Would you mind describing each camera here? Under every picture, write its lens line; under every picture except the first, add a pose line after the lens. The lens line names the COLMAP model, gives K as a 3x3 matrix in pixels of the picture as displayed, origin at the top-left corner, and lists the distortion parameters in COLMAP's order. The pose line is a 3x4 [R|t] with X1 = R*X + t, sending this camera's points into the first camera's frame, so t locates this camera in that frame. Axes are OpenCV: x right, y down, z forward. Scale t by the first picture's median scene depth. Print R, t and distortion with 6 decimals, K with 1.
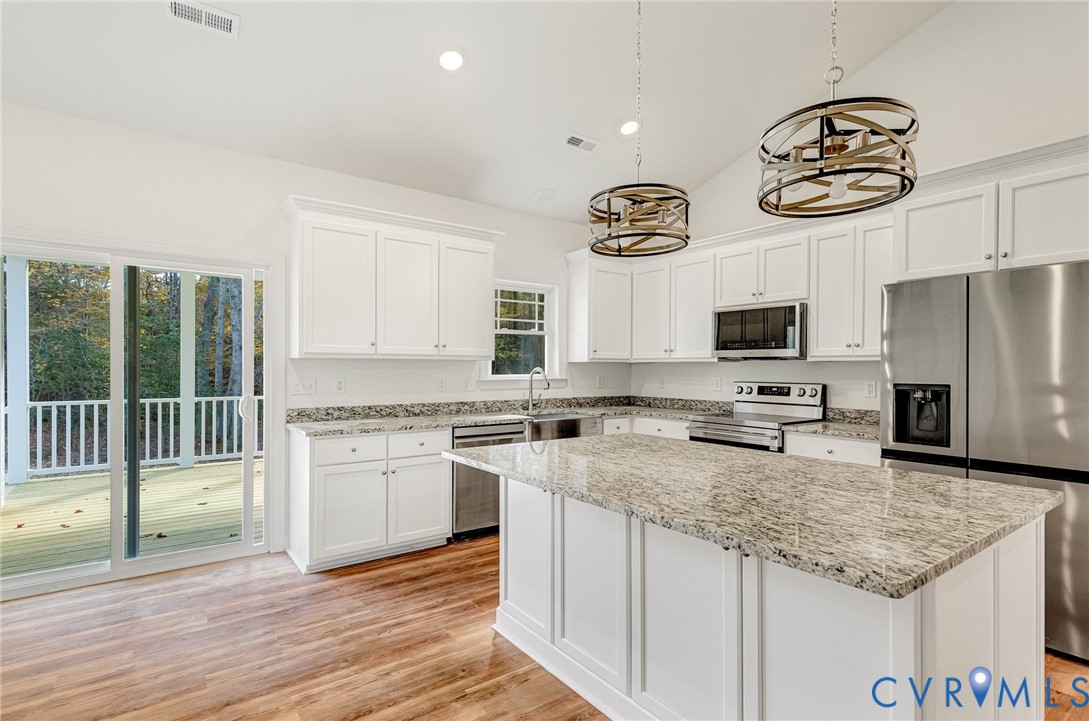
lens RADIAL K [[534.5, 0, 530.5], [0, 534.5, 367.6], [0, 0, 1]] dist [0.013490, -0.003285]
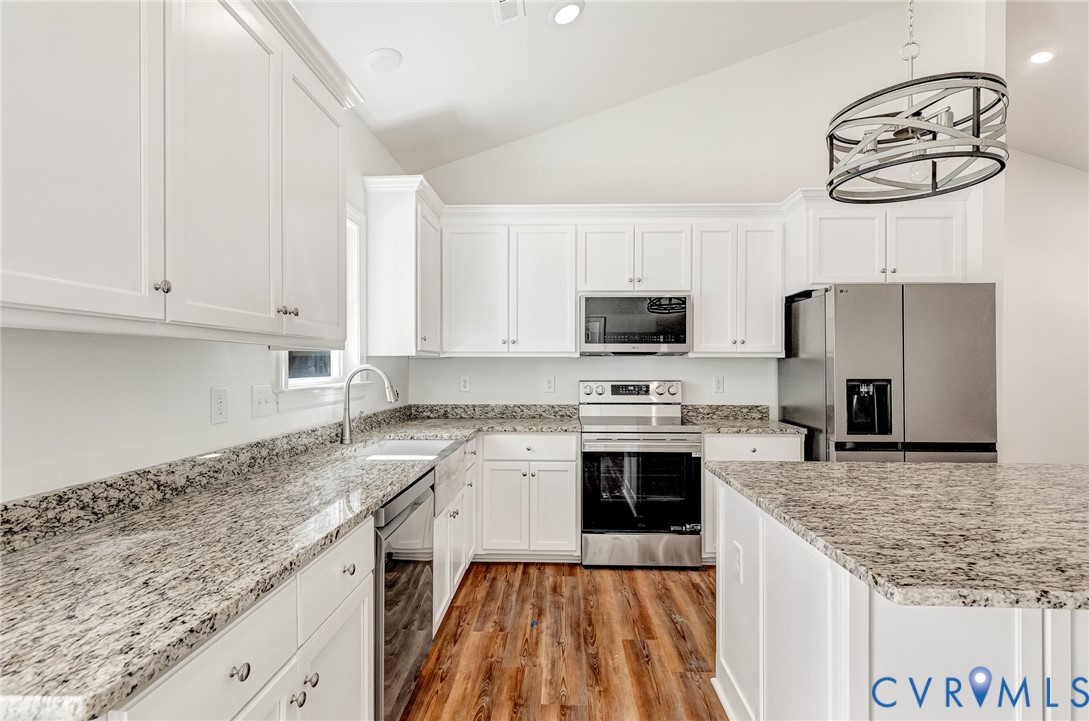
lens RADIAL K [[534.5, 0, 537.0], [0, 534.5, 364.9], [0, 0, 1]] dist [0.013490, -0.003285]
pose [[0.602996, -0.002224, 0.797741, -0.374919], [0.001634, 0.999997, 0.001553, -0.000632], [-0.797743, 0.000367, 0.602998, 0.592457]]
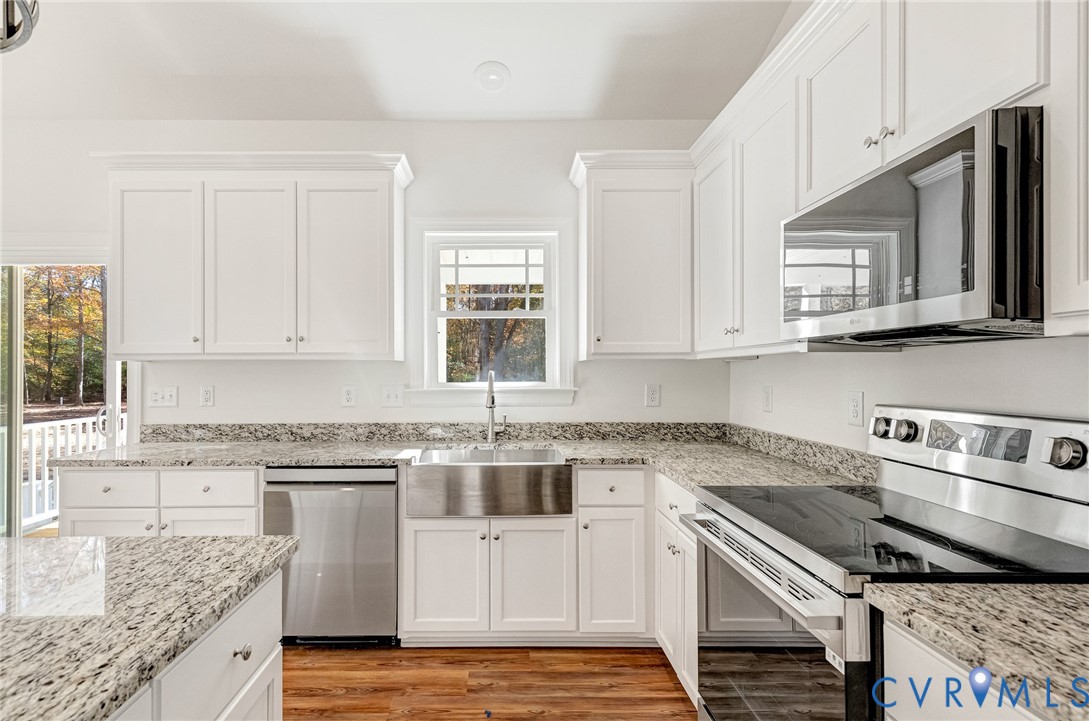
lens RADIAL K [[534.5, 0, 504.5], [0, 534.5, 365.6], [0, 0, 1]] dist [0.013490, -0.003285]
pose [[0.815877, -0.013486, -0.578068, 0.422916], [0.006525, 0.999879, -0.014117, 0.003086], [0.578189, 0.007745, 0.815866, 0.595338]]
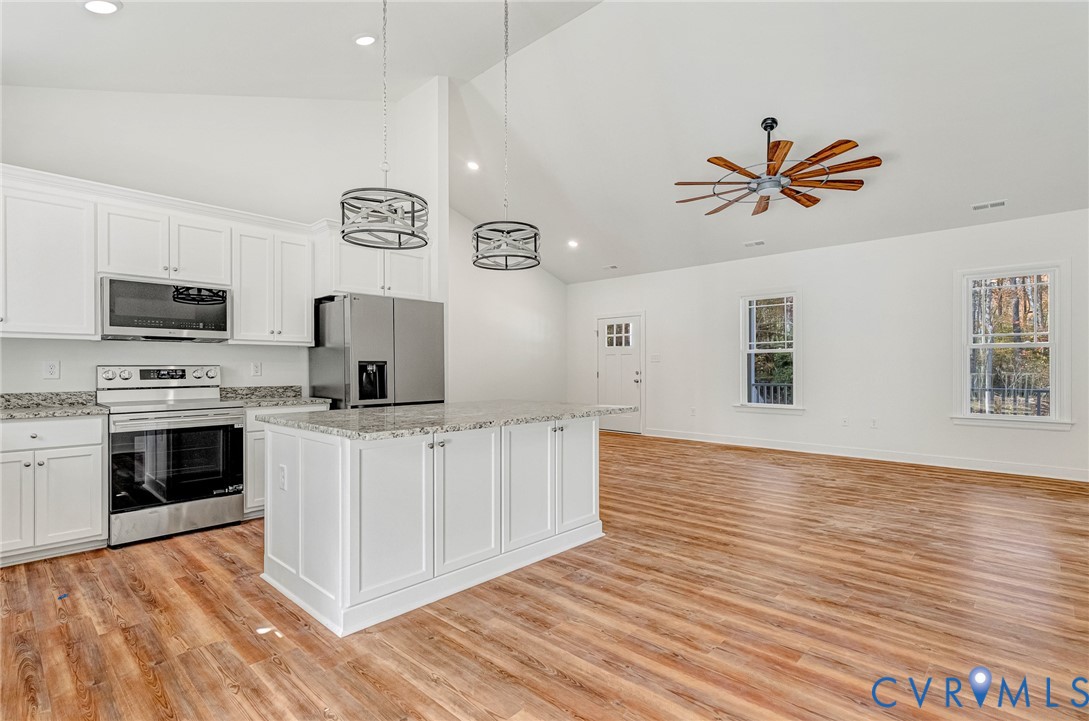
lens RADIAL K [[534.5, 0, 568.5], [0, 534.5, 367.4], [0, 0, 1]] dist [0.013490, -0.003285]
pose [[-0.229772, -0.002330, 0.973242, -0.638184], [0.001983, 0.999994, 0.002862, 0.030938], [-0.973242, 0.002587, -0.229766, 0.539286]]
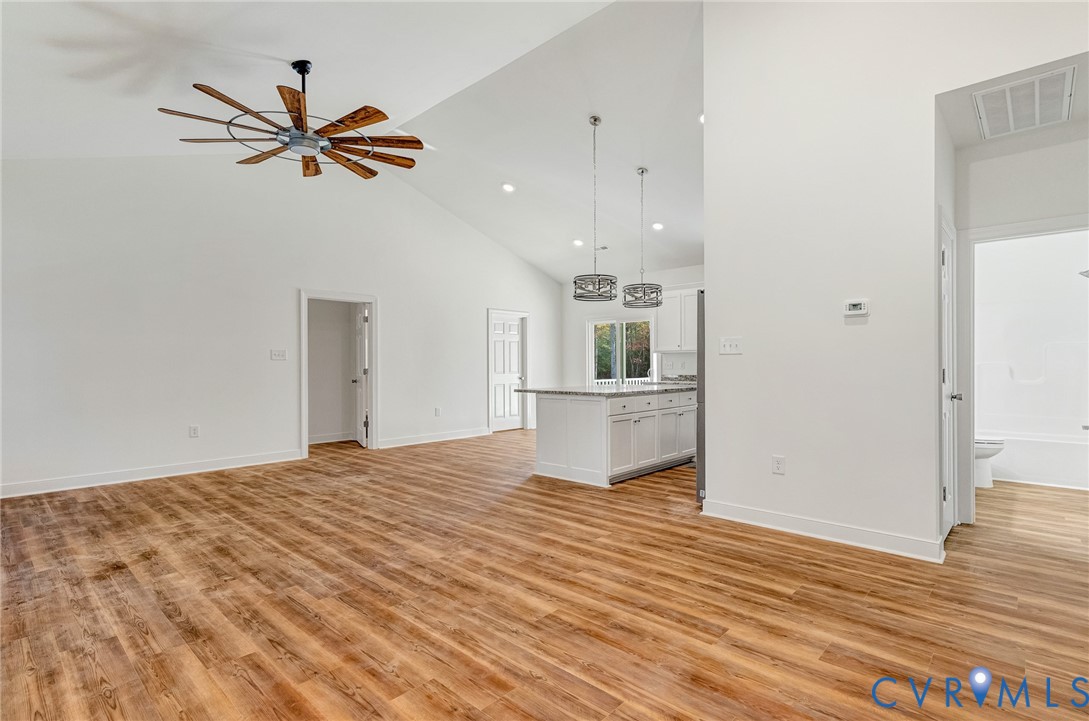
lens RADIAL K [[498.7, 0, 534.3], [0, 498.7, 366.5], [0, 0, 1]] dist [0.002215, -0.000146]
pose [[0.177677, -0.003568, -0.984082, 1.487419], [0.003720, 0.999989, -0.002954, 0.040244], [0.984082, -0.003135, 0.177688, 0.059015]]
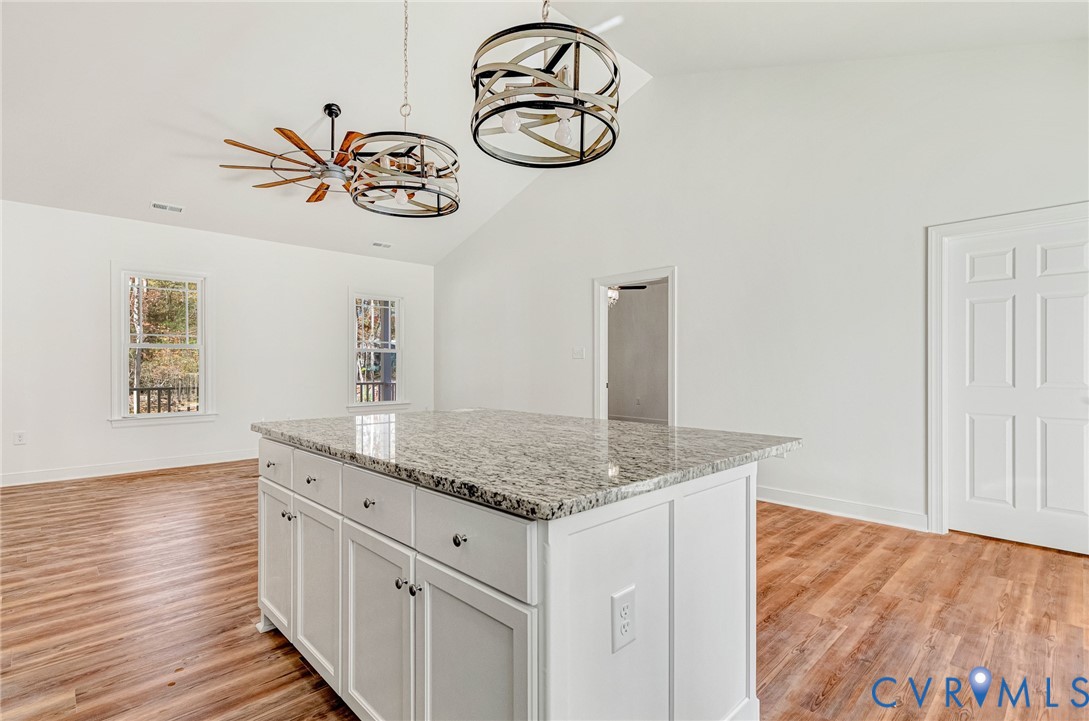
lens RADIAL K [[534.5, 0, 548.8], [0, 534.5, 363.1], [0, 0, 1]] dist [0.013490, -0.003285]
pose [[-0.989265, -0.005239, -0.146038, 0.179174], [-0.004537, 0.999976, -0.005142, 0.031173], [0.146061, -0.004424, -0.989266, 1.034280]]
